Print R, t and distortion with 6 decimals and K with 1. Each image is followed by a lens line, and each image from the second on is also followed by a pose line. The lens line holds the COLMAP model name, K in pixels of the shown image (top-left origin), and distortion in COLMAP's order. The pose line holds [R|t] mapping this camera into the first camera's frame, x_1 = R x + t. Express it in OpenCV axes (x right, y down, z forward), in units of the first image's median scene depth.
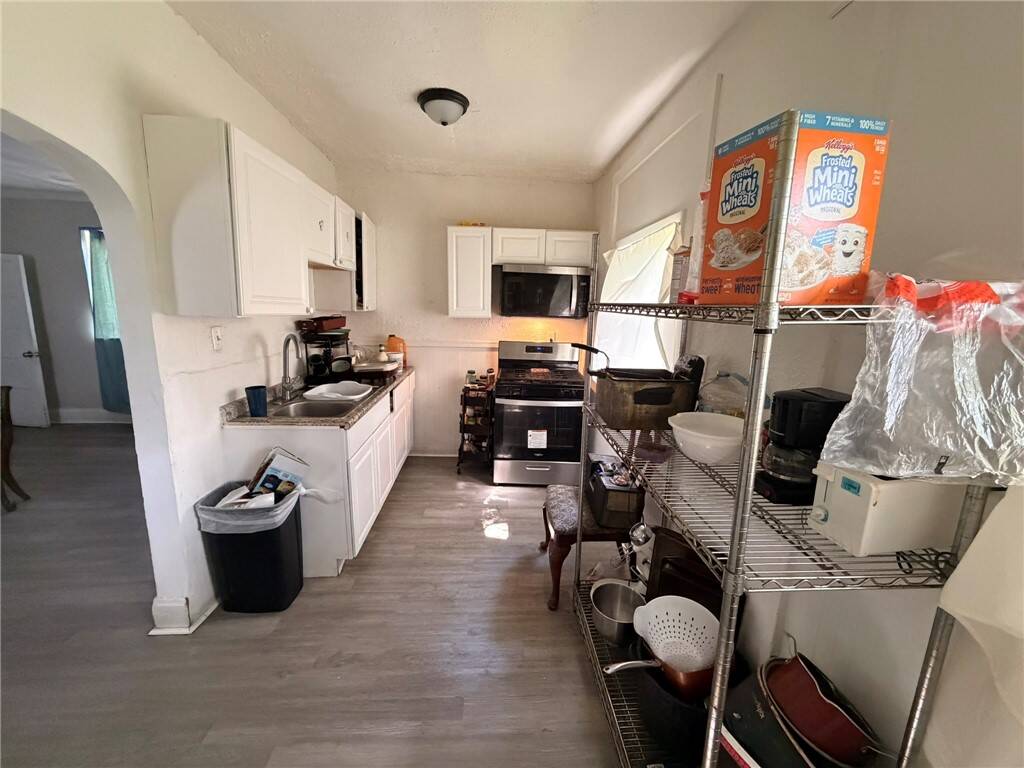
lens RADIAL K [[408.6, 0, 508.0], [0, 408.6, 383.1], [0, 0, 1]] dist [0.000055, 0.000235]
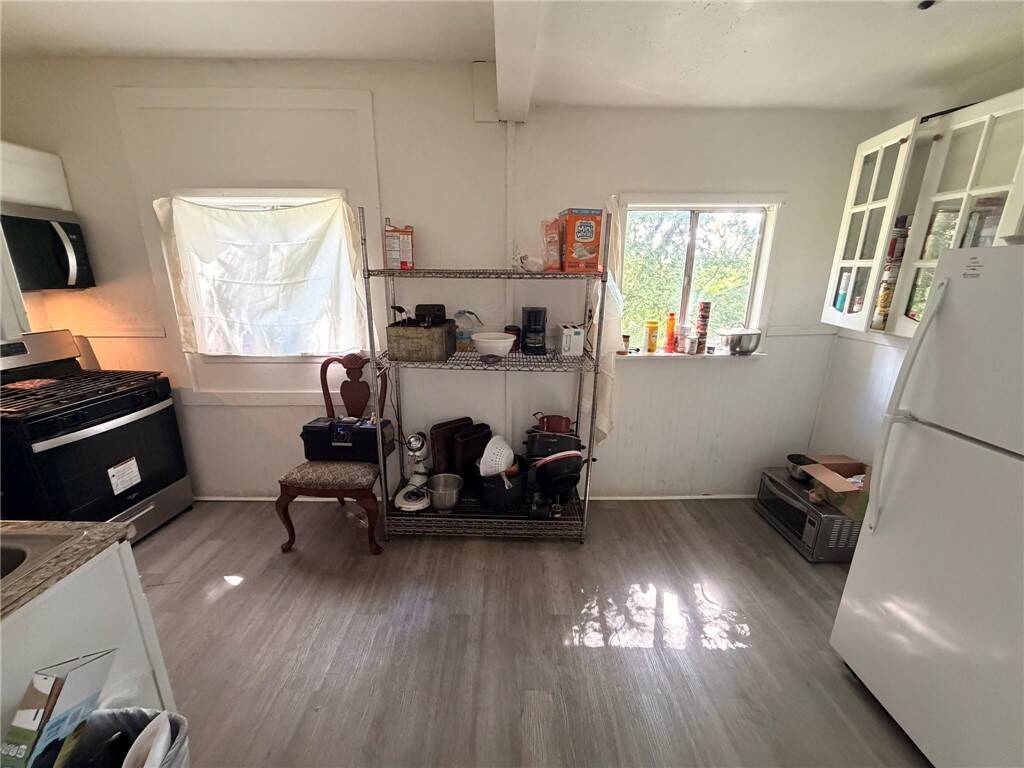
lens RADIAL K [[408.6, 0, 508.0], [0, 408.6, 383.1], [0, 0, 1]] dist [0.000055, 0.000235]
pose [[0.052055, -0.290740, 0.955385, -0.494795], [0.186644, 0.942657, 0.276697, -0.074663], [-0.981048, 0.163914, 0.103335, 0.289247]]
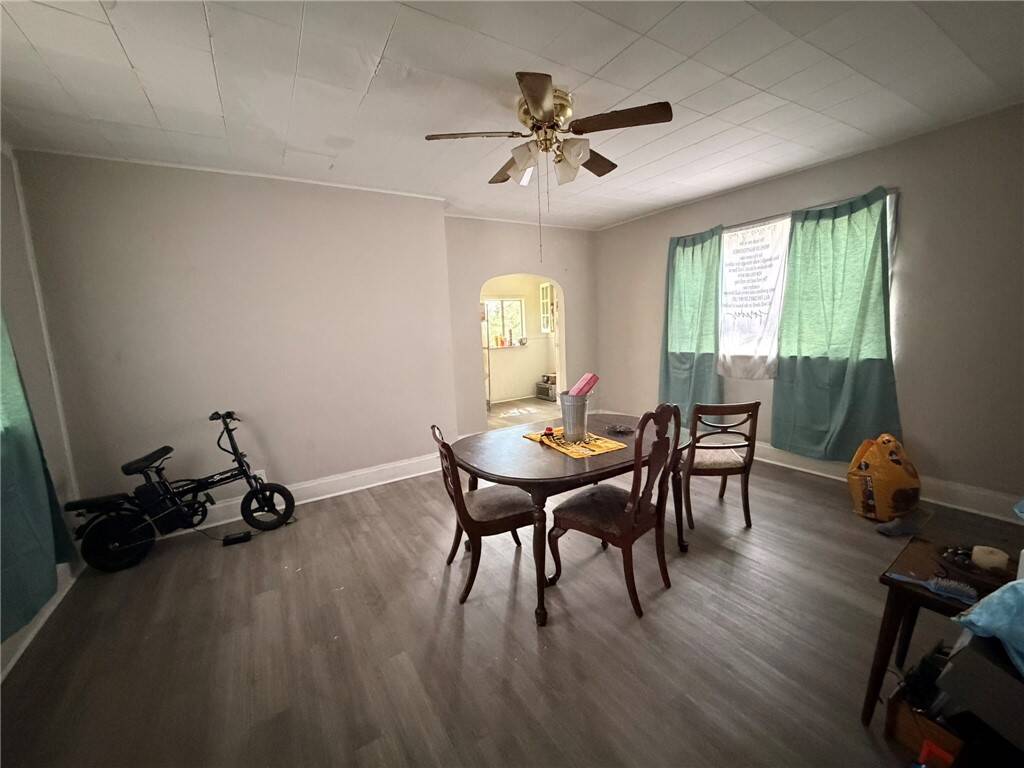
lens RADIAL K [[408.6, 0, 508.0], [0, 408.6, 383.1], [0, 0, 1]] dist [0.000055, 0.000235]
pose [[-0.463634, -0.130142, 0.876417, -1.536815], [0.204168, 0.946842, 0.248607, -0.197849], [-0.862183, 0.294199, -0.412418, 0.900051]]
